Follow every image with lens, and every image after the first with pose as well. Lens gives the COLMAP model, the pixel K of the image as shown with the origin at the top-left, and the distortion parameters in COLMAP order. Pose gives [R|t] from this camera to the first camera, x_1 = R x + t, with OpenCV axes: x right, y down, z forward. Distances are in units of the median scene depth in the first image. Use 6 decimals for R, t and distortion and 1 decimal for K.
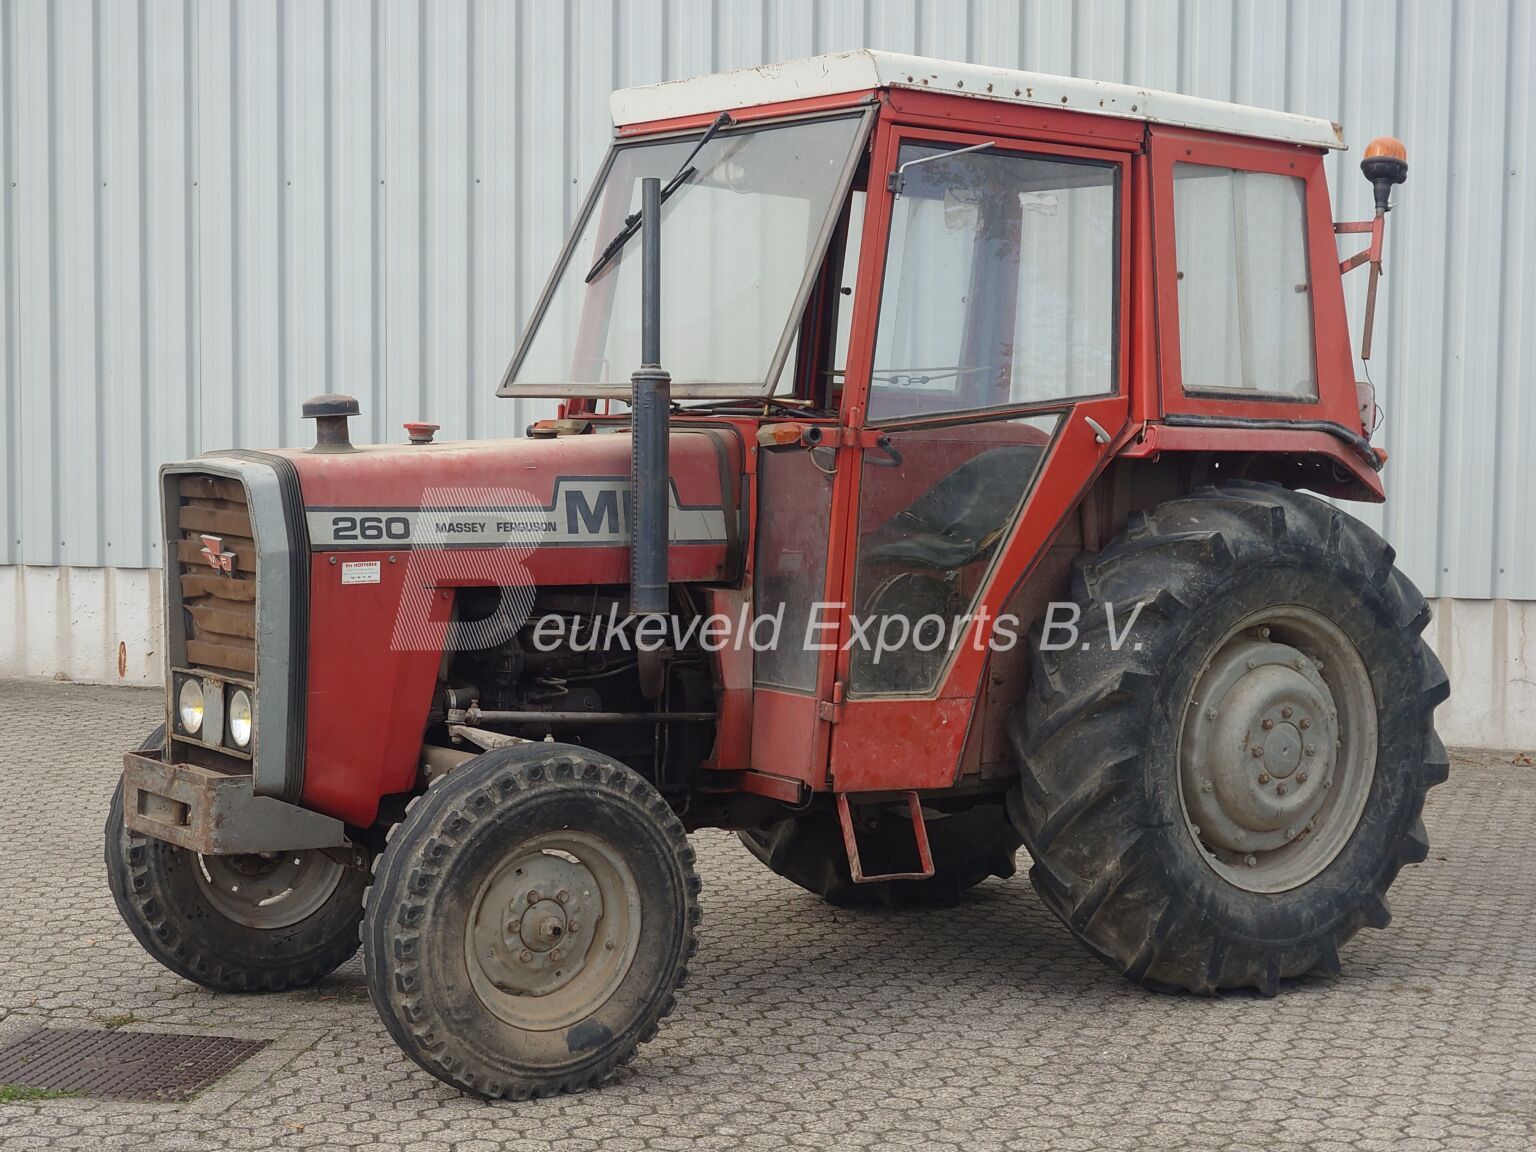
lens RADIAL K [[2477.7, 0, 768.0], [0, 2477.7, 576.0], [0, 0, 1]] dist [0.010487, 0.004223]
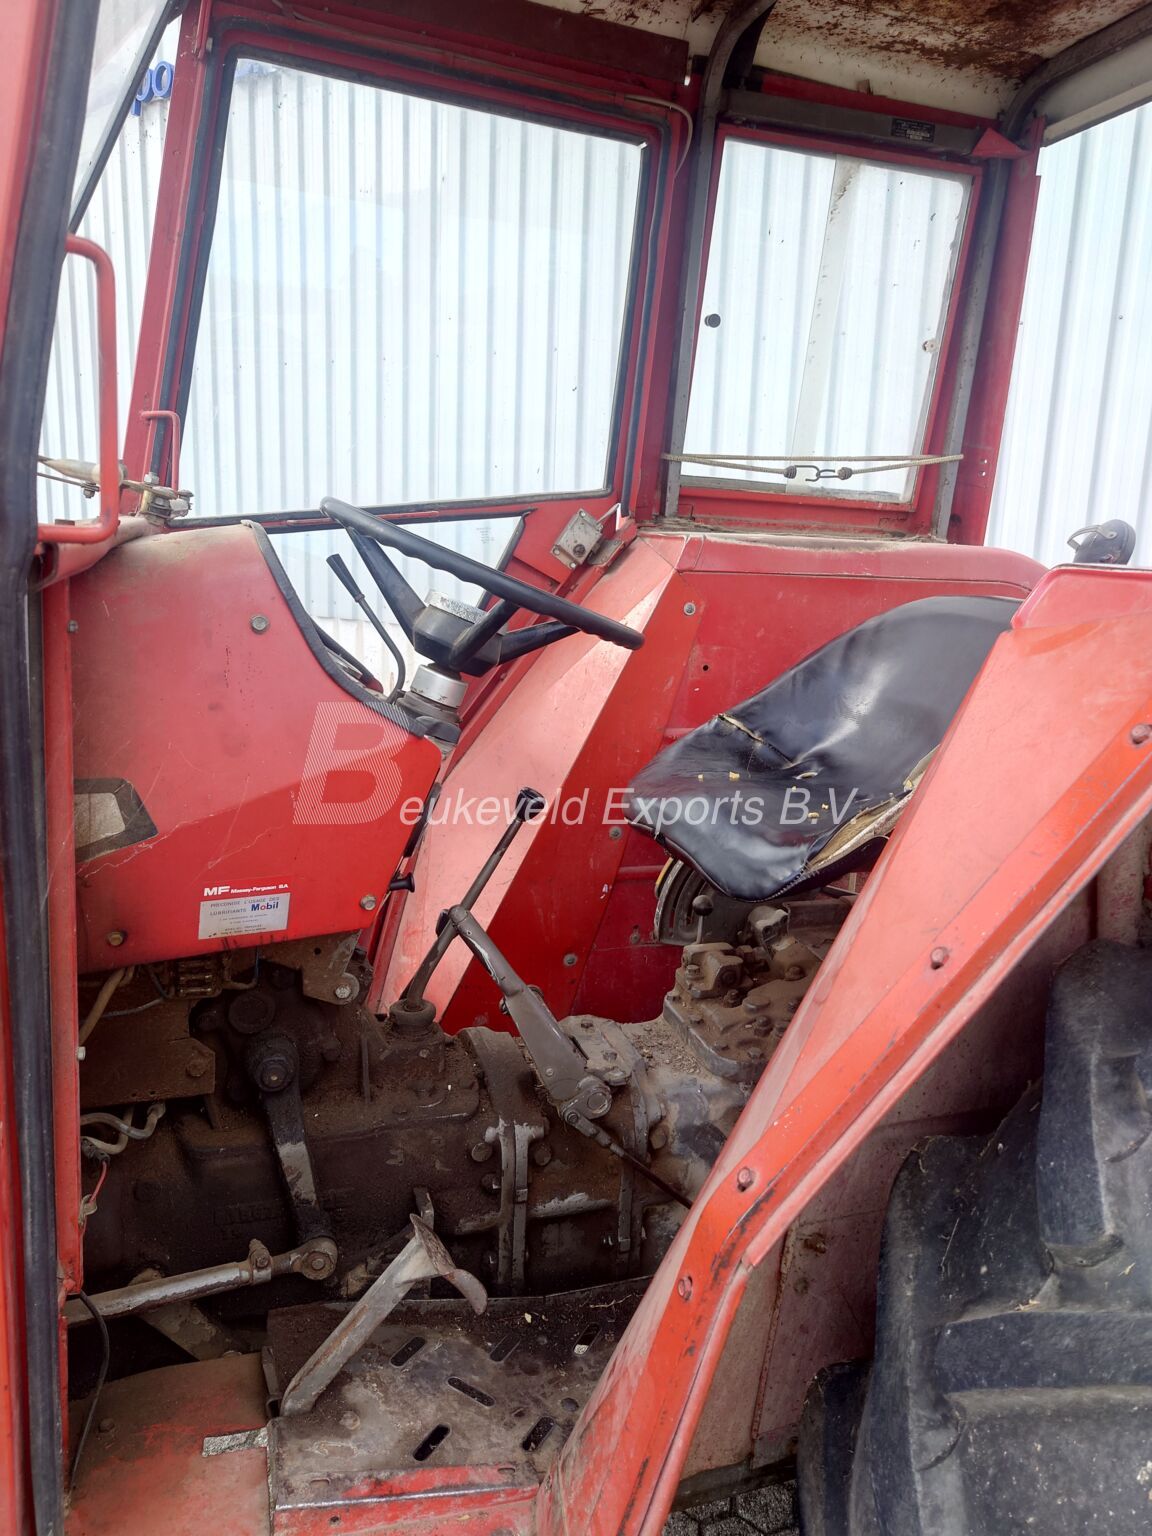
lens RADIAL K [[1143.2, 0, 576.0], [0, 1143.2, 768.0], [0, 0, 1]] dist [-0.003951, -0.001519]
pose [[0.961329, 0.084011, -0.262275, 0.085220], [-0.043917, 0.986914, 0.155152, -0.049411], [0.271877, -0.137634, 0.952439, 0.725775]]
